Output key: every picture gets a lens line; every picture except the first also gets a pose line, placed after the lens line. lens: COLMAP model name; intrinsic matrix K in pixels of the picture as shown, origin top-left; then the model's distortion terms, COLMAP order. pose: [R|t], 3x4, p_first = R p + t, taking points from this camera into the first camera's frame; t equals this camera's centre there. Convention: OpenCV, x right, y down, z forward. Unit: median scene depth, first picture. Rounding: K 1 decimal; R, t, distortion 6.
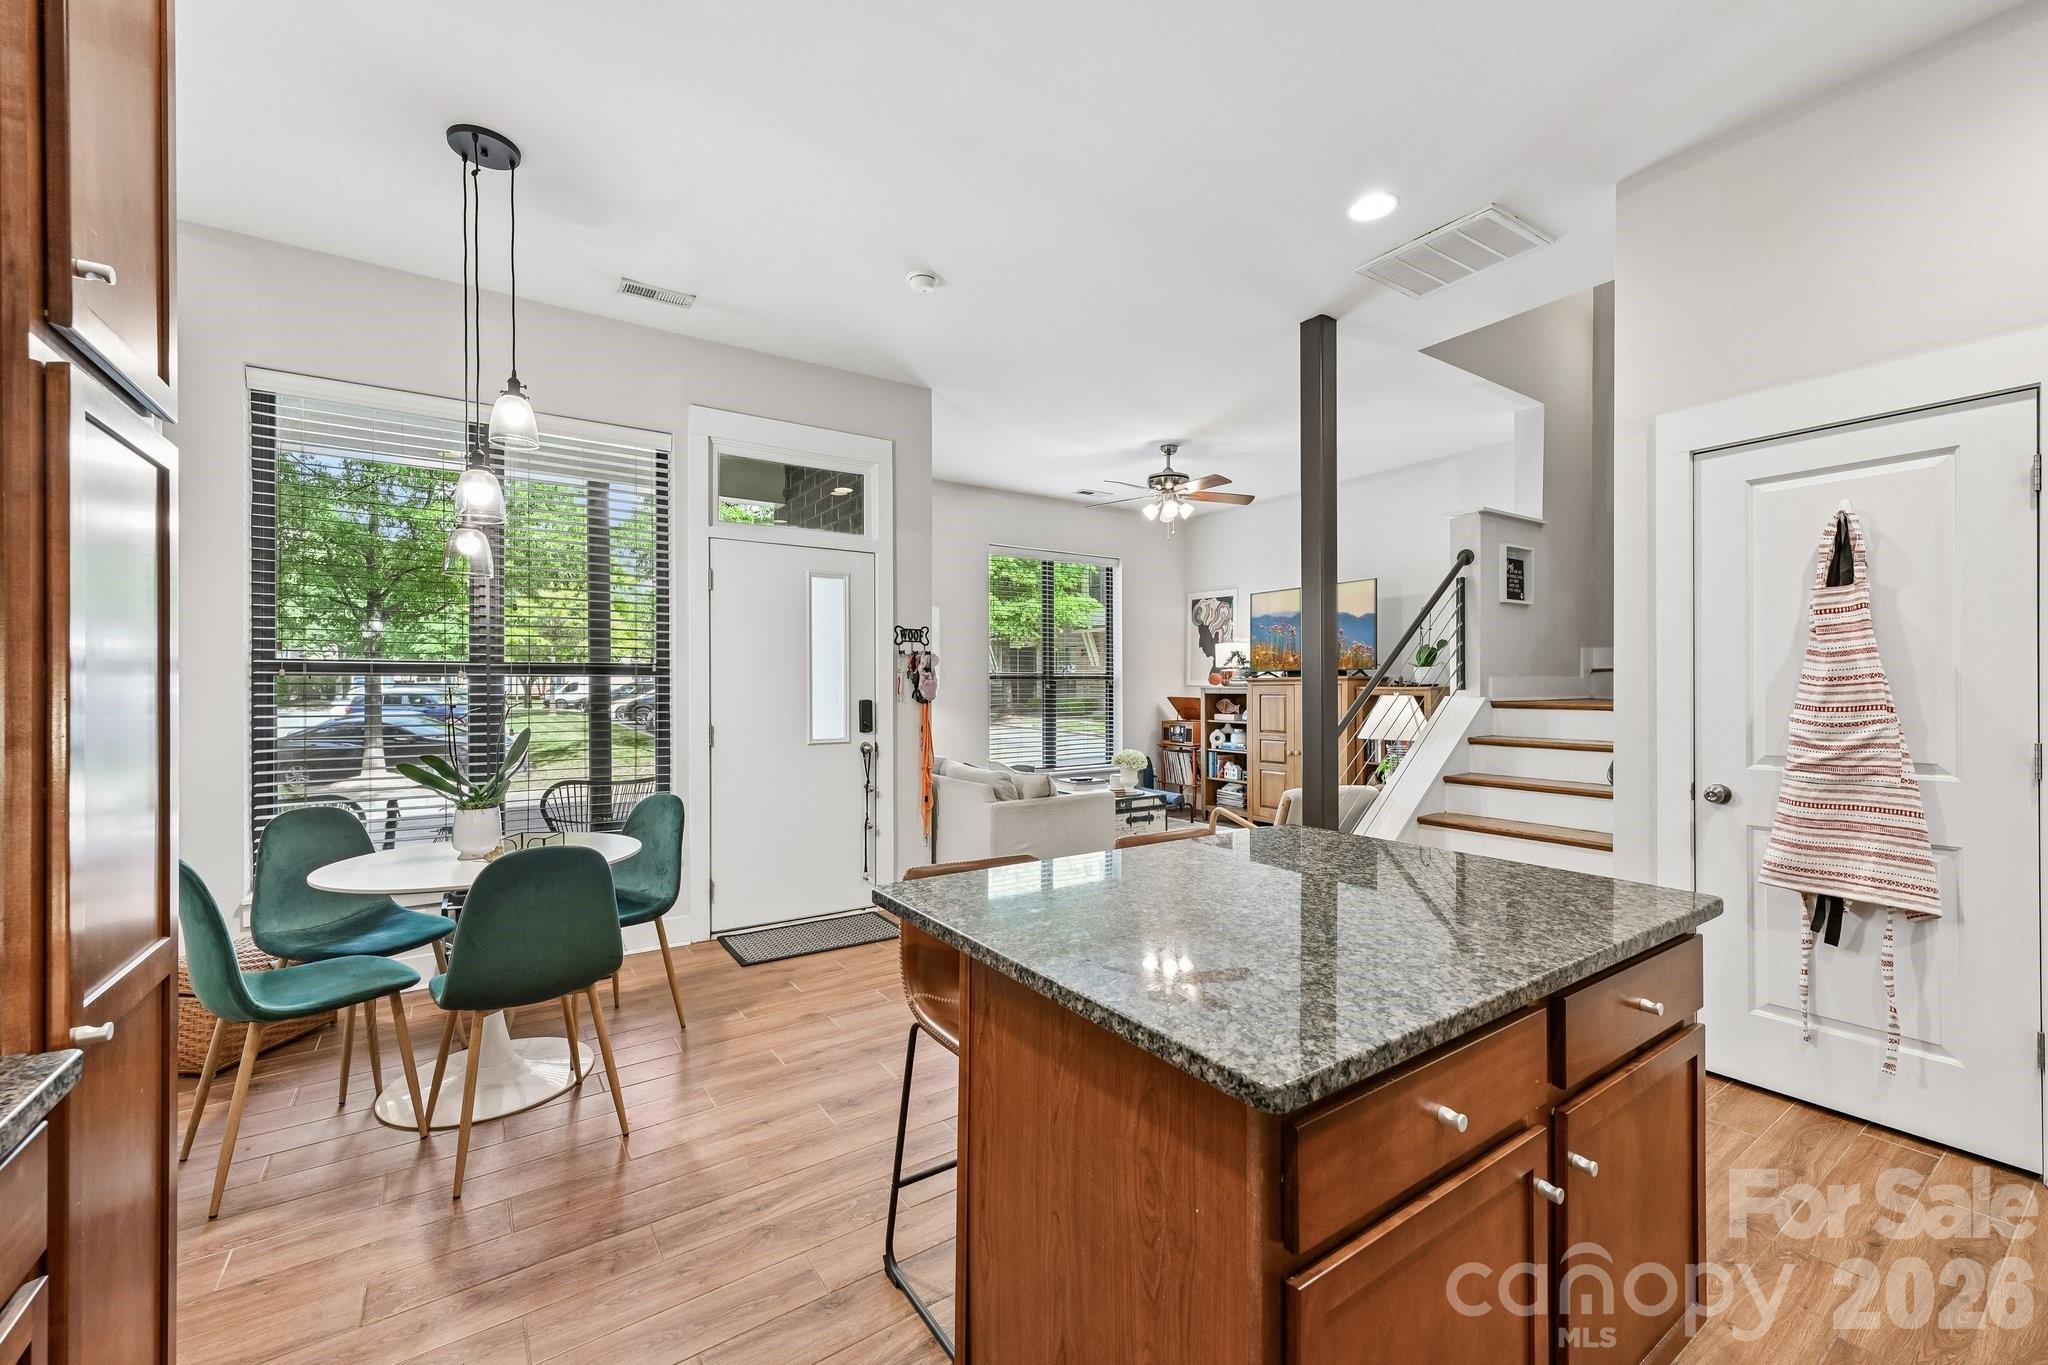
lens RADIAL K [[814.2, 0, 1019.5], [0, 814.2, 687.5], [0, 0, 1]] dist [0.004864, 0.000013]
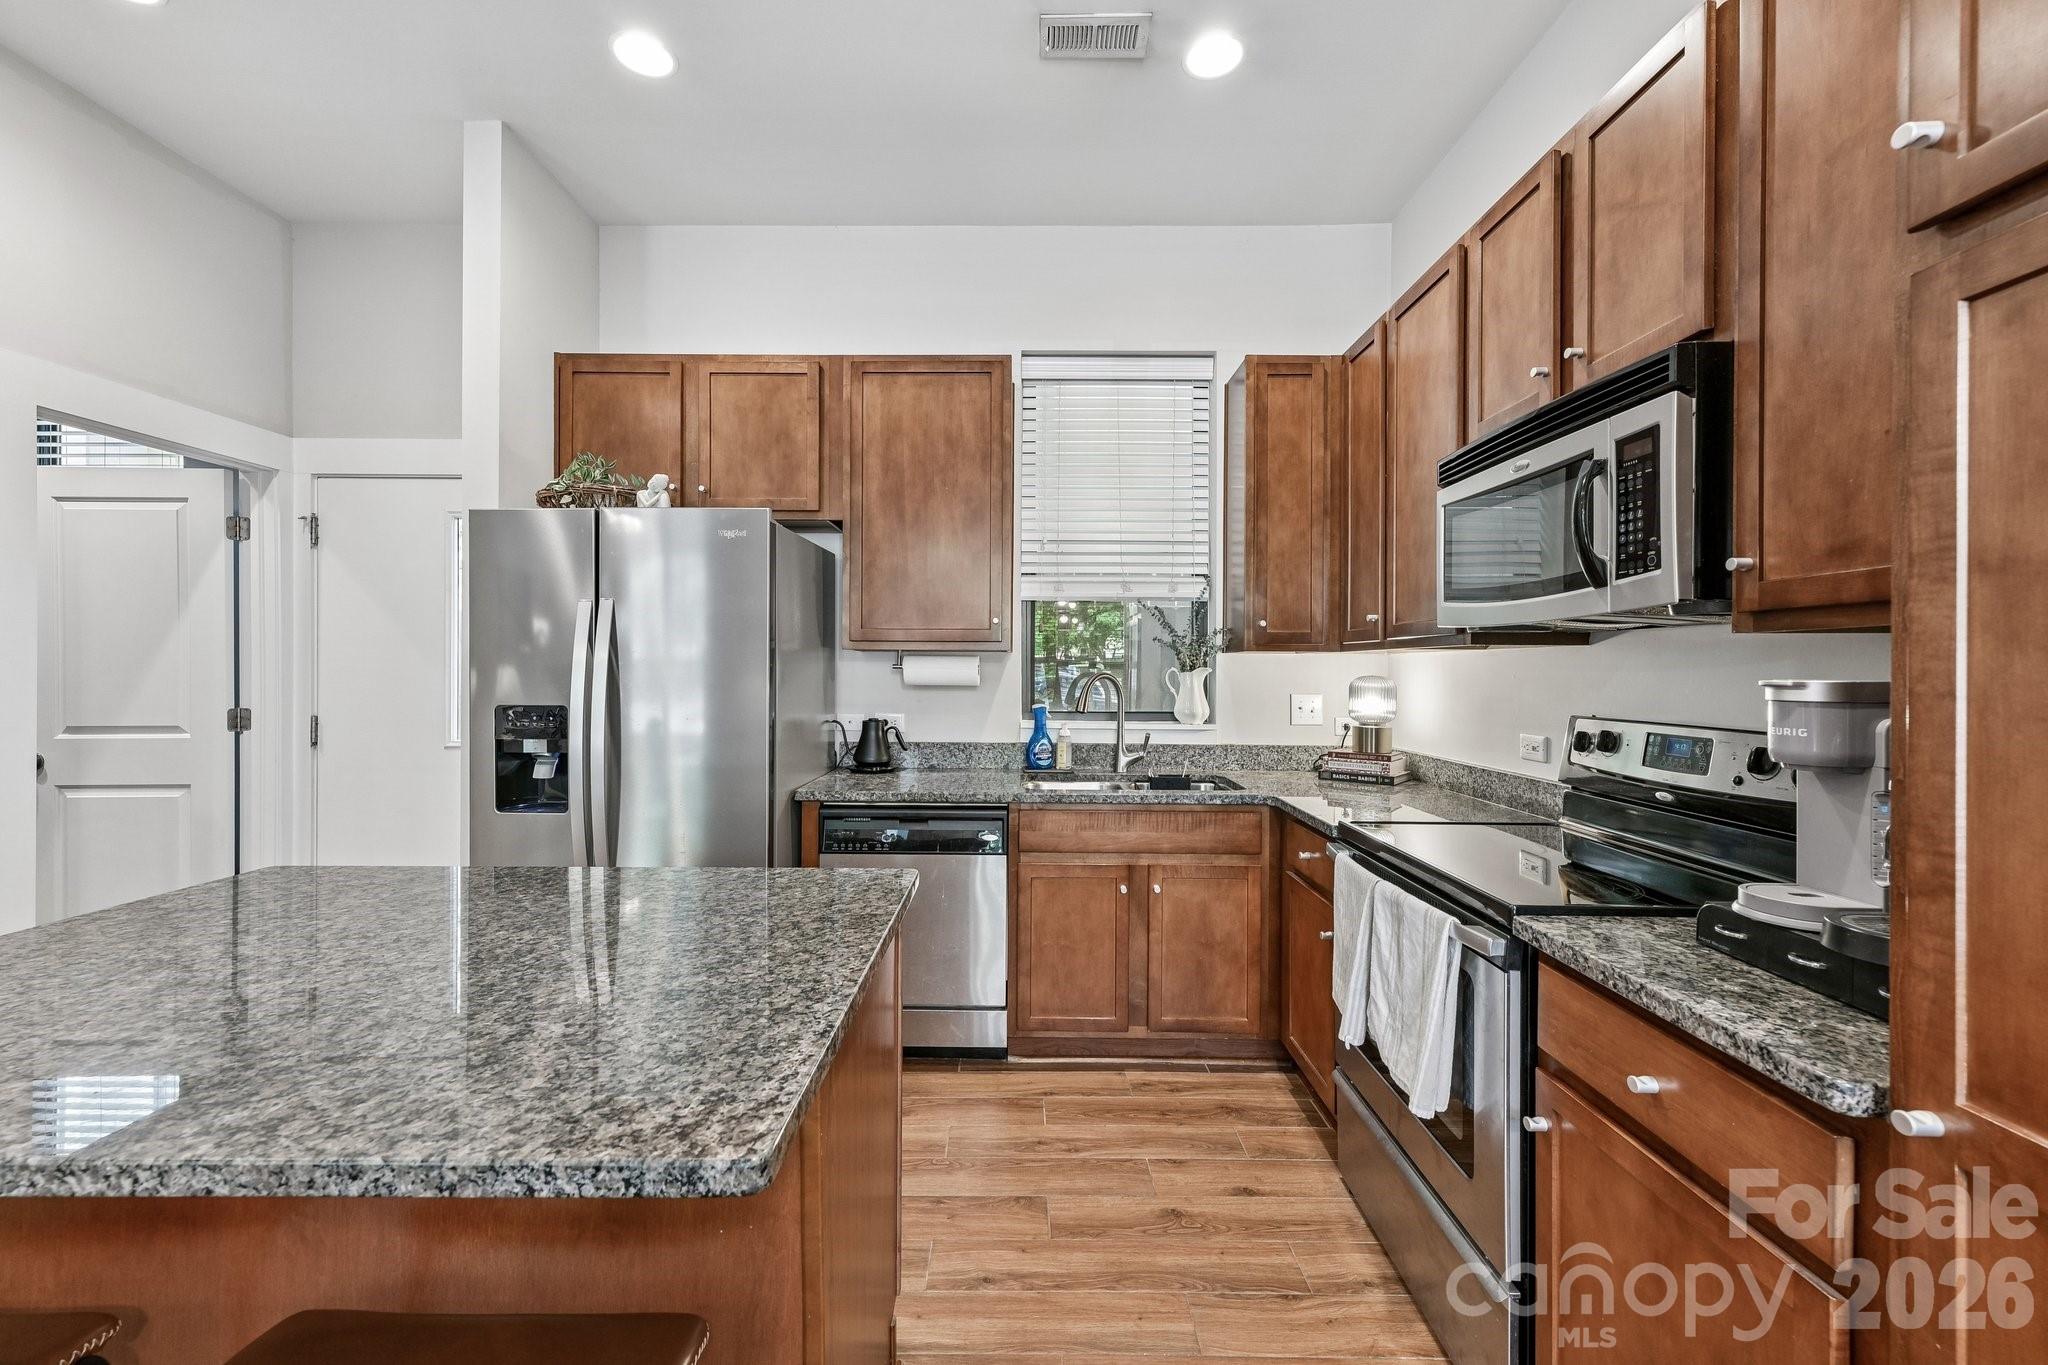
lens RADIAL K [[814.2, 0, 1016.7], [0, 814.2, 671.7], [0, 0, 1]] dist [0.004864, 0.000013]
pose [[-0.822668, -0.004168, 0.568506, -0.172318], [-0.001165, 0.999983, 0.005646, -0.001195], [-0.568521, 0.003983, -0.822659, 0.418857]]
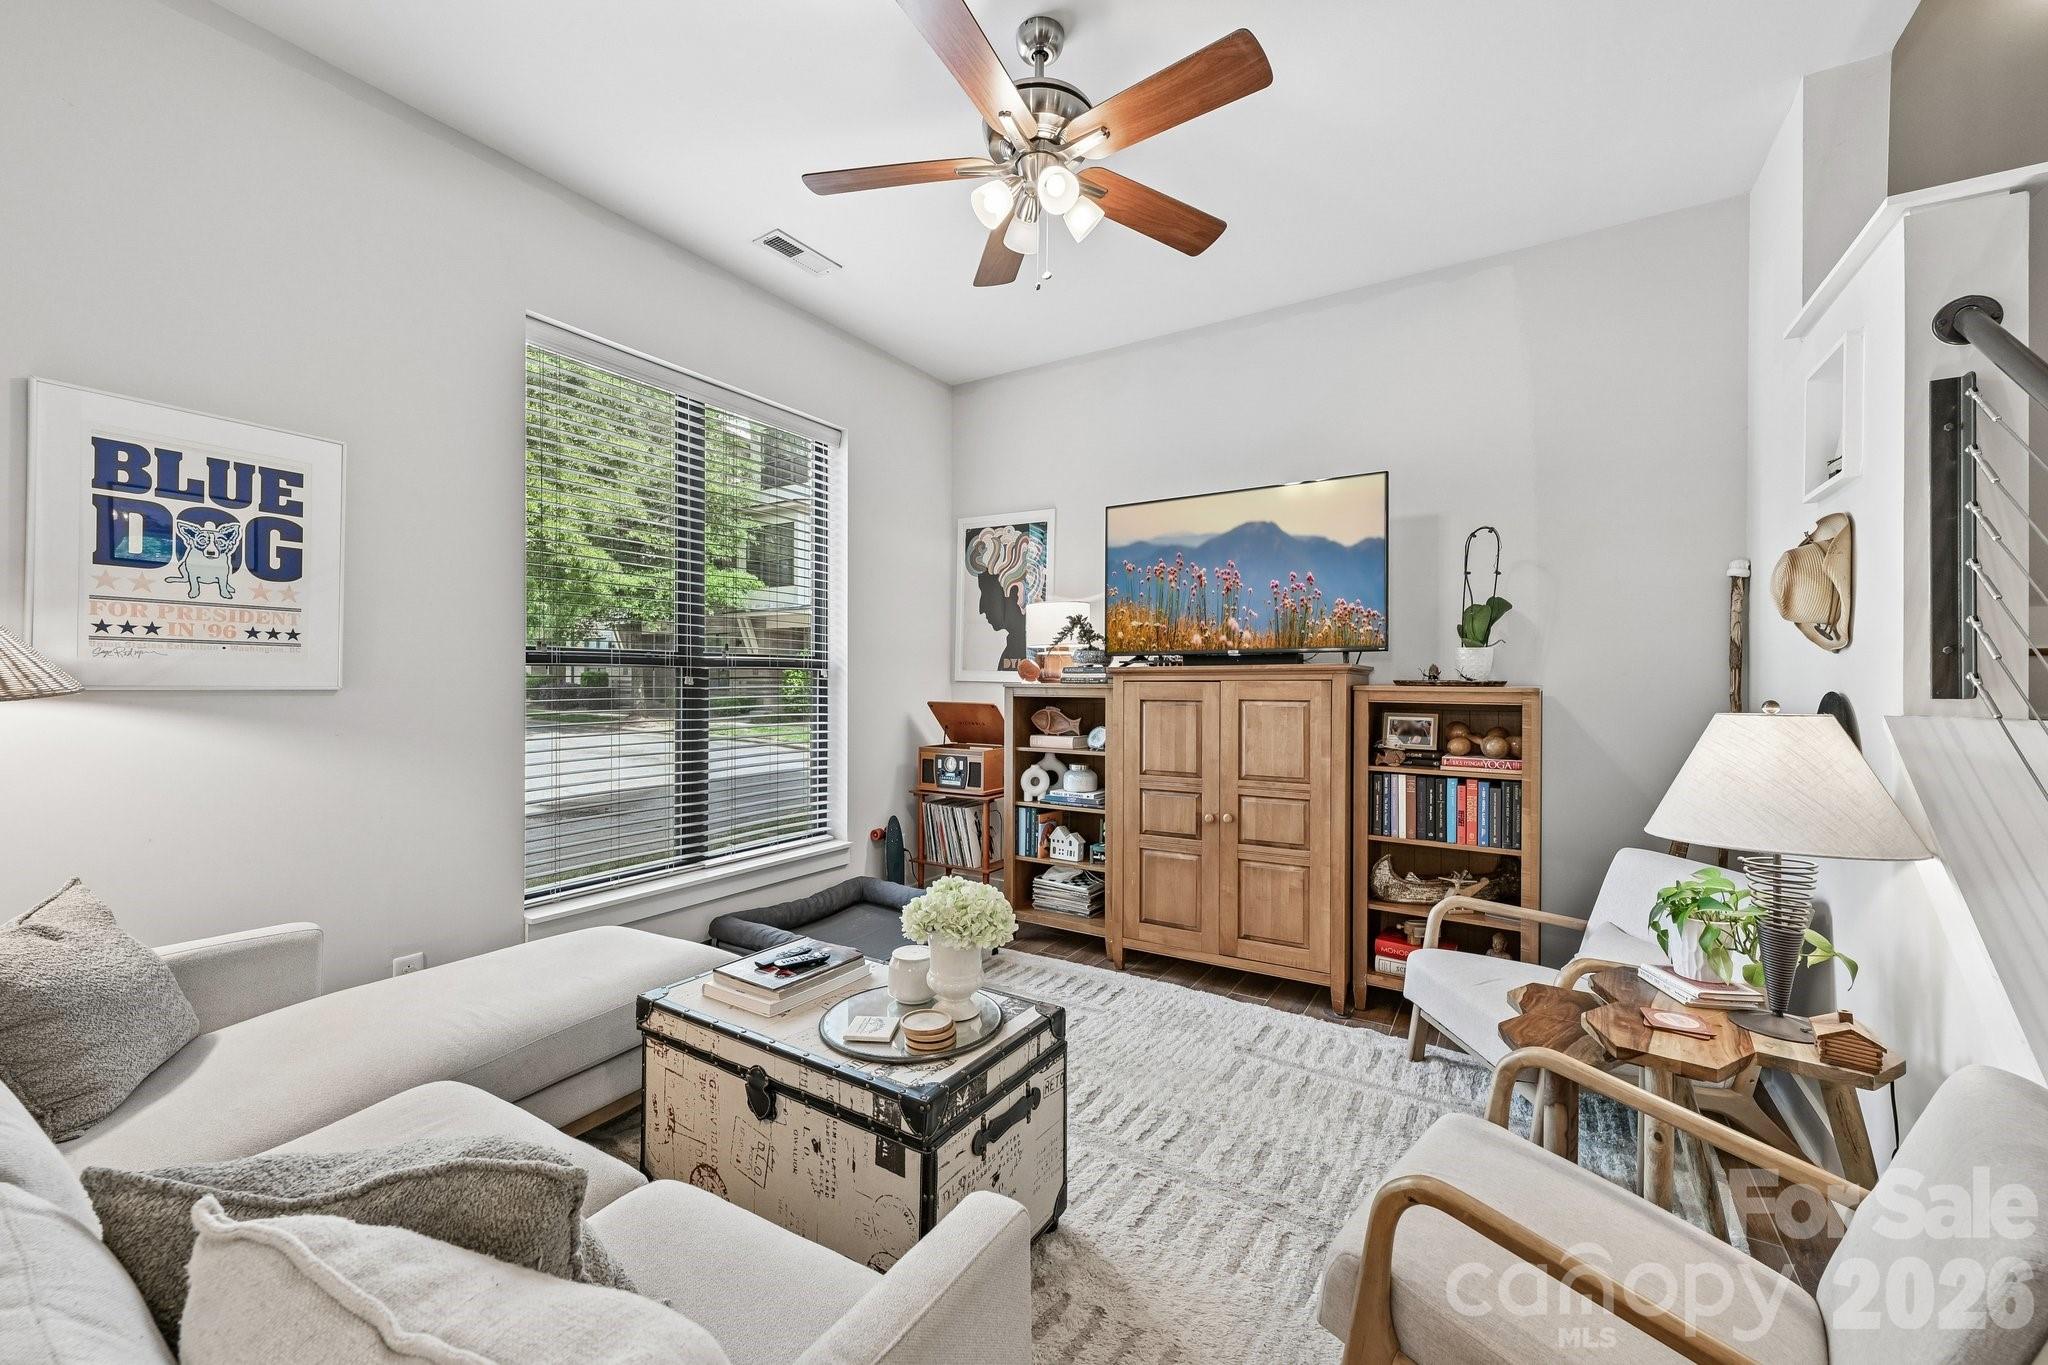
lens RADIAL K [[814.2, 0, 1011.4], [0, 814.2, 684.0], [0, 0, 1]] dist [0.004864, 0.000013]
pose [[0.918401, 0.004180, 0.395628, 0.032734], [-0.004605, 0.999989, 0.000124, -0.001286], [-0.395623, -0.001936, 0.918411, 0.838806]]
